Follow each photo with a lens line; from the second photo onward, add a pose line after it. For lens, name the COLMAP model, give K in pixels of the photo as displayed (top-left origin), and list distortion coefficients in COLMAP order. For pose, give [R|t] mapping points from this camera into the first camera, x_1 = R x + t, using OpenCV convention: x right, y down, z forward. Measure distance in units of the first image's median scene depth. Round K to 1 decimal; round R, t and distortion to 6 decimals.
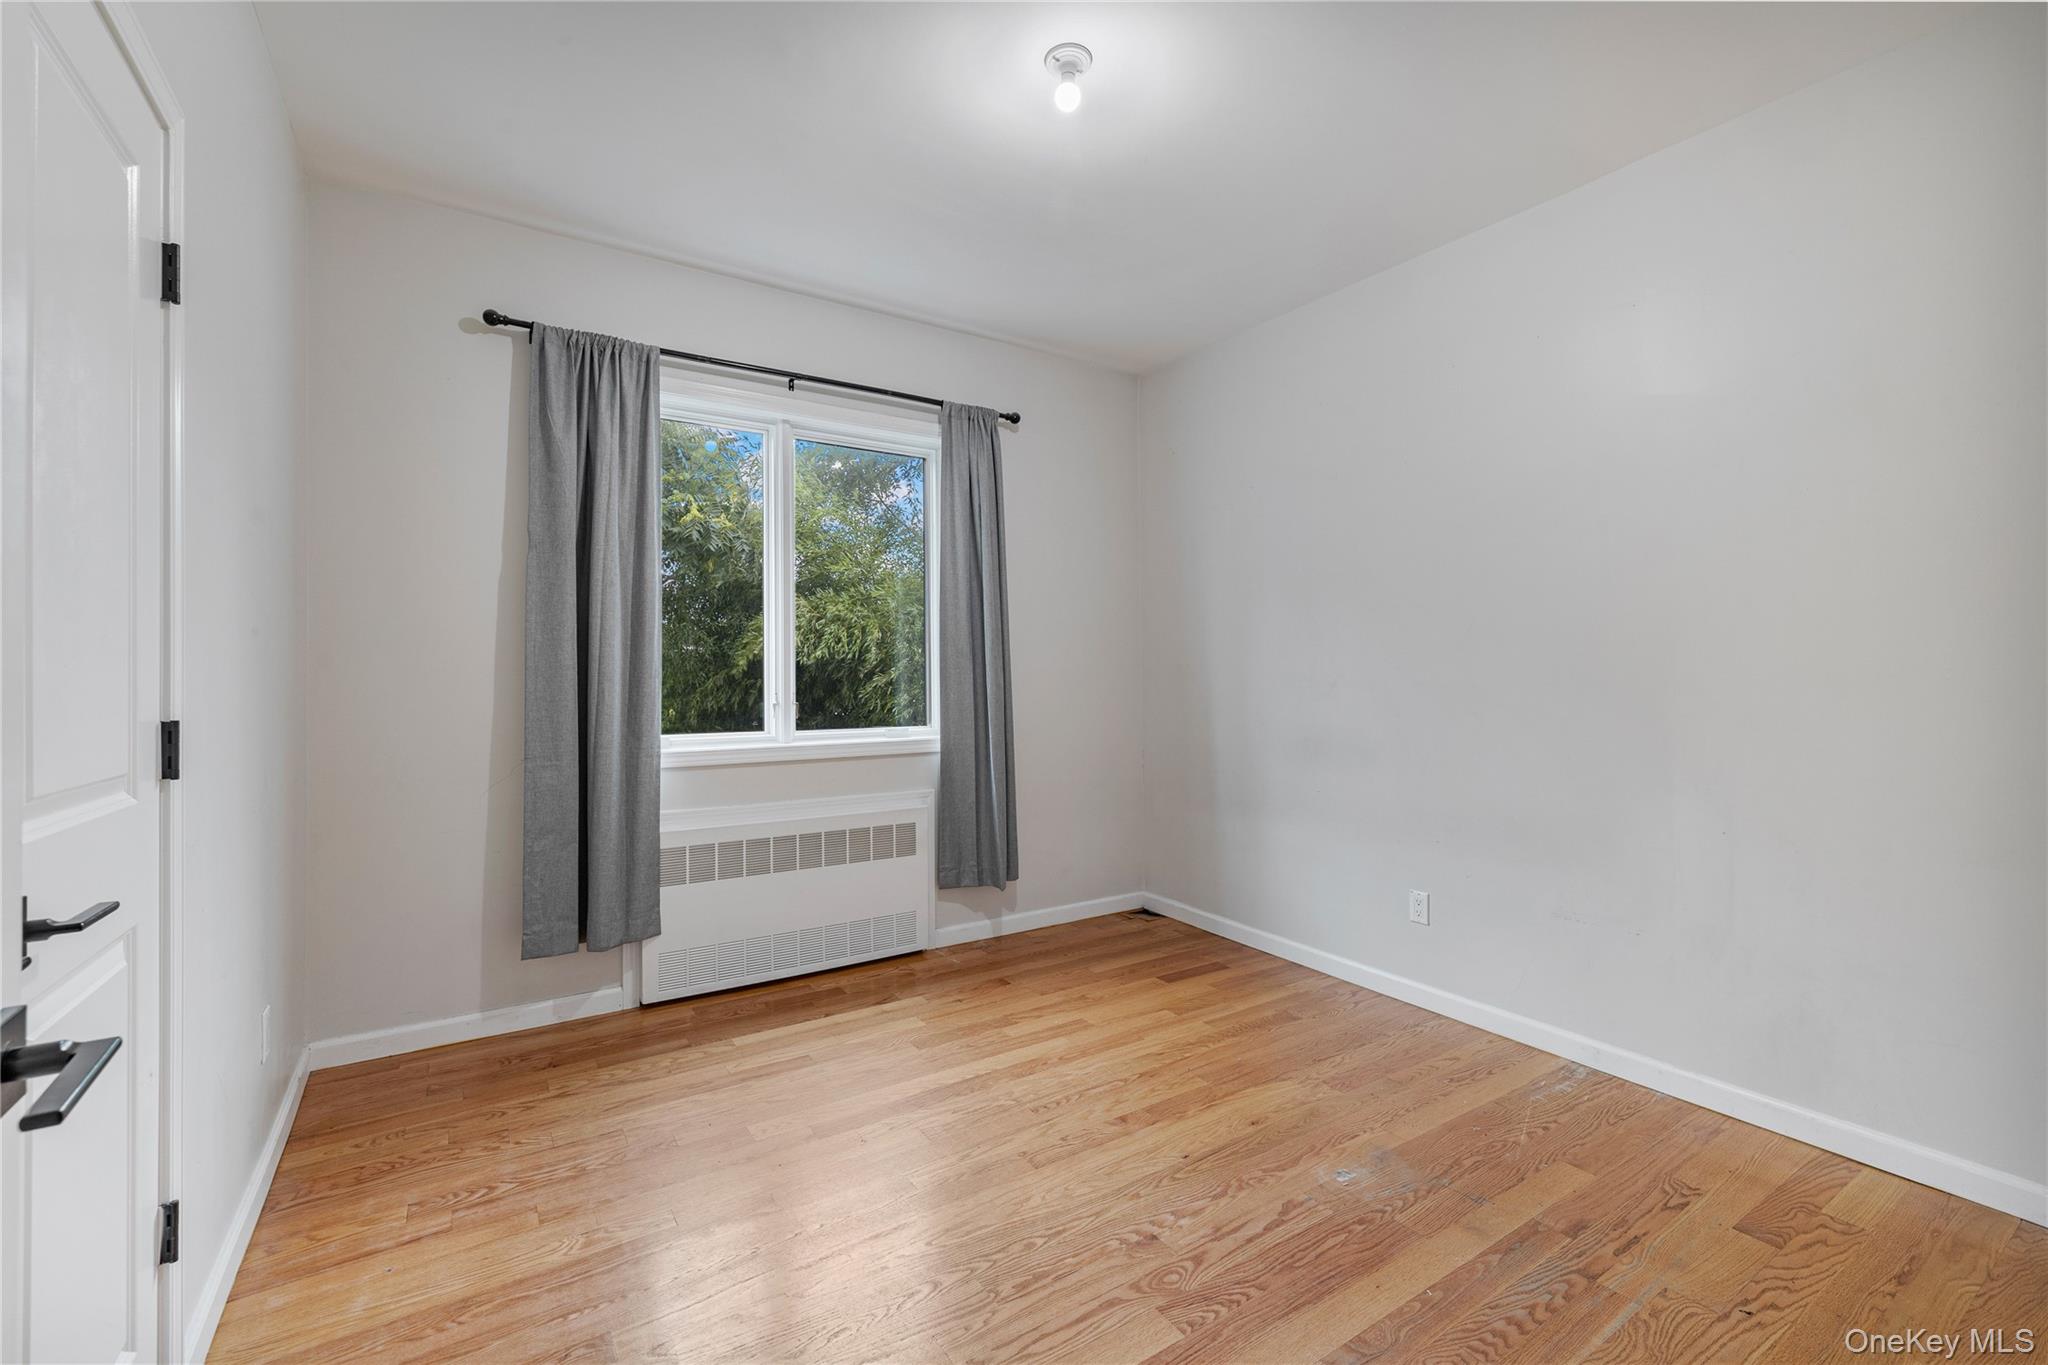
lens RADIAL K [[883.2, 0, 1028.1], [0, 883.2, 685.0], [0, 0, 1]] dist [0.007360, 0.000011]
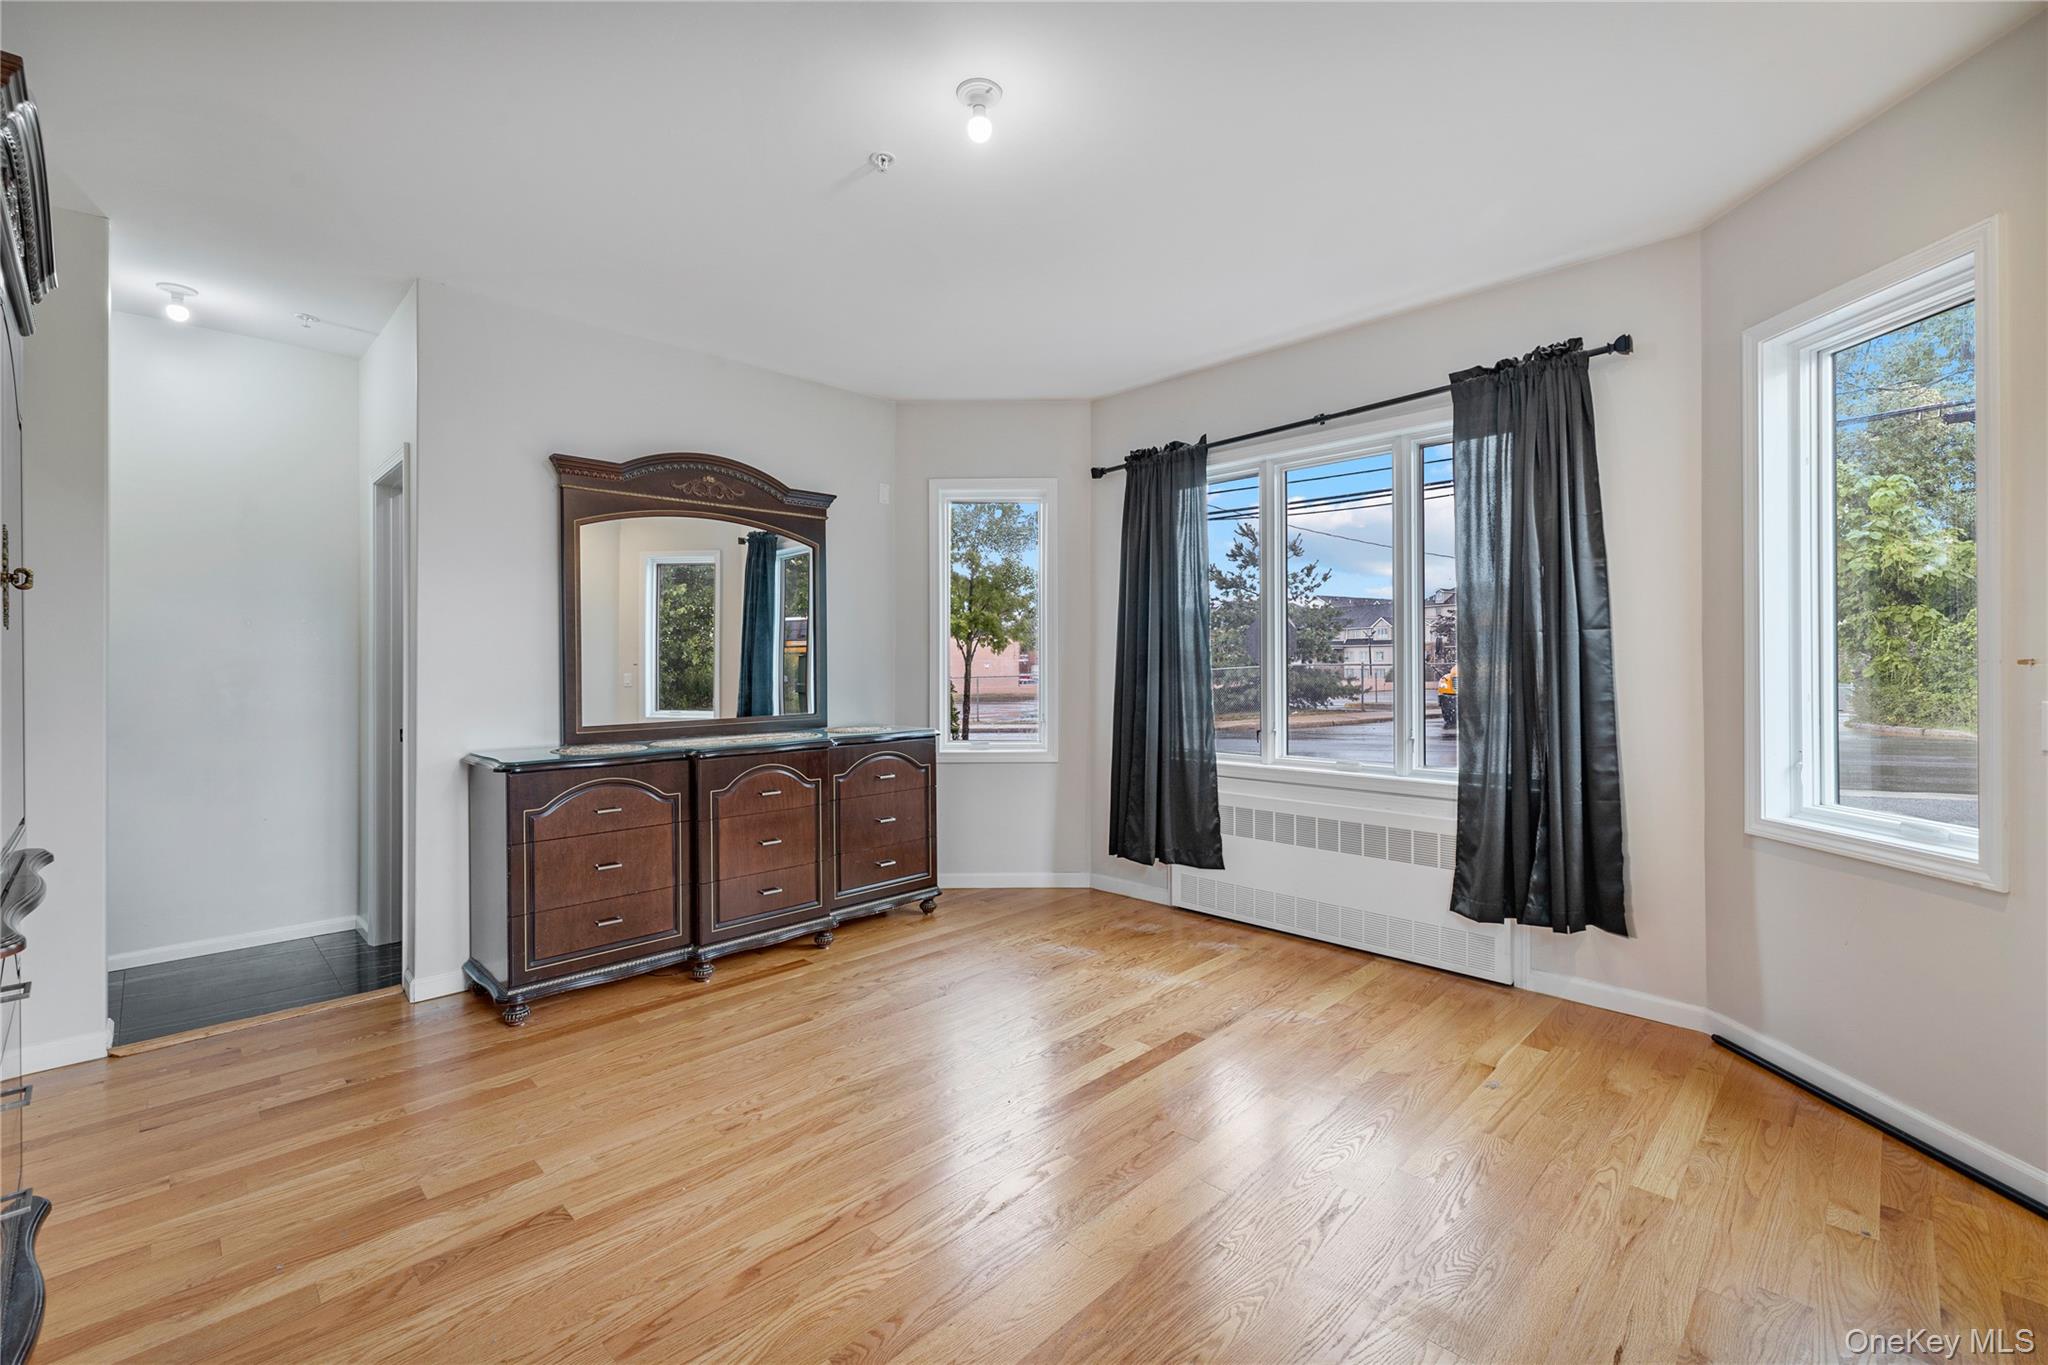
lens RADIAL K [[883.2, 0, 1028.1], [0, 883.2, 685.0], [0, 0, 1]] dist [0.007360, 0.000011]
pose [[0.193236, 0.031781, -0.980637, 0.727803], [-0.004746, 0.999494, 0.031457, -0.032615], [0.981141, -0.001424, 0.193289, 0.392112]]
